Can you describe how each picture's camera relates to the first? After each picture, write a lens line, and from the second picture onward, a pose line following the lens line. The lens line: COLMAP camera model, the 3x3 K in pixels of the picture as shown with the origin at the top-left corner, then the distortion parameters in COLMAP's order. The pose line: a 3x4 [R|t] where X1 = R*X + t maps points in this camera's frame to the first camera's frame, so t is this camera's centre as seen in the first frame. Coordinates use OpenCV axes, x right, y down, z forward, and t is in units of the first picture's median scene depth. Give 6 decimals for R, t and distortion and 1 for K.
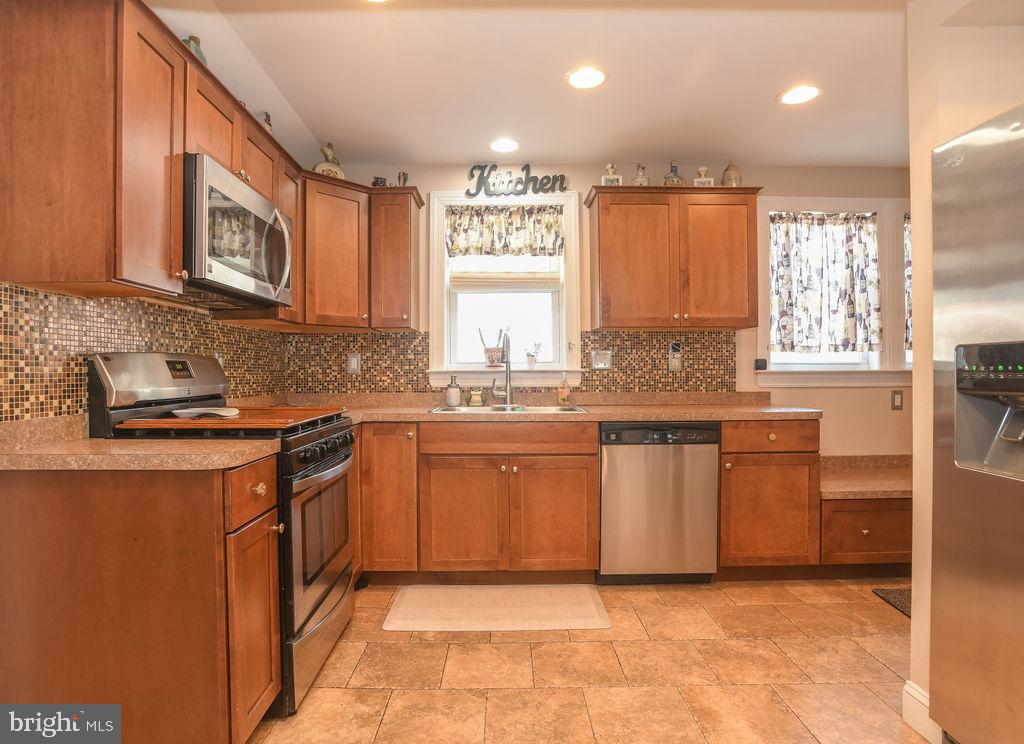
lens RADIAL K [[580.4, 0, 512.0], [0, 580.4, 372.0], [0, 0, 1]] dist [0.000314, 0.000116]
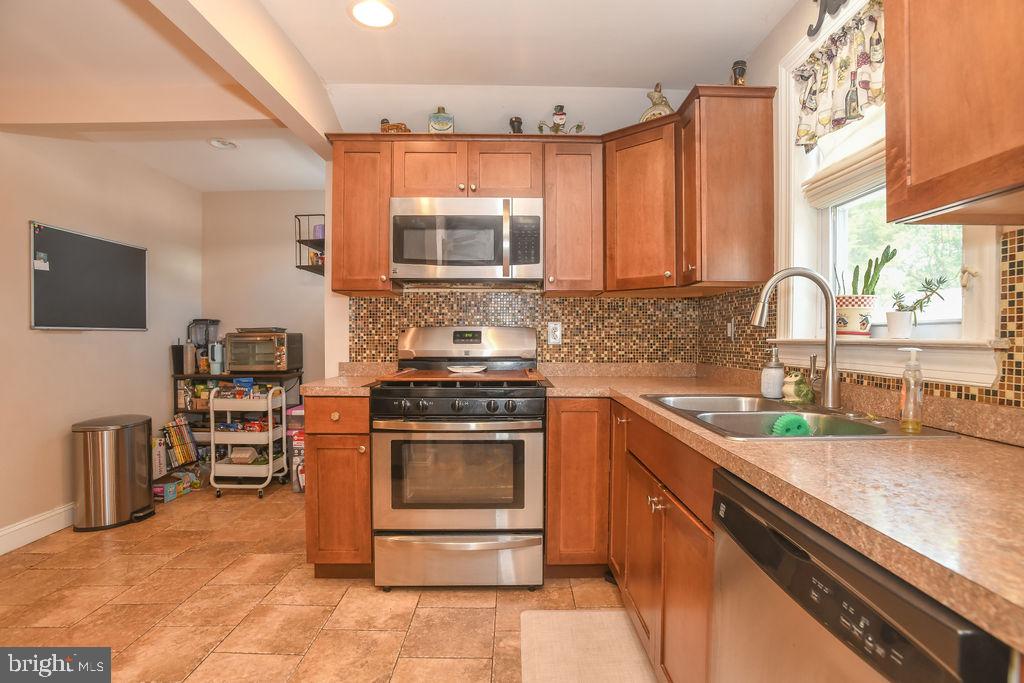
lens RADIAL K [[512.6, 0, 512.0], [0, 512.6, 341.5], [0, 0, 1]] dist [-0.068986, 0.000305]
pose [[-0.018444, 0.015153, -0.999715, 0.603286], [-0.002403, 0.999882, 0.015200, -0.011897], [0.999827, 0.002682, -0.018405, 1.011554]]
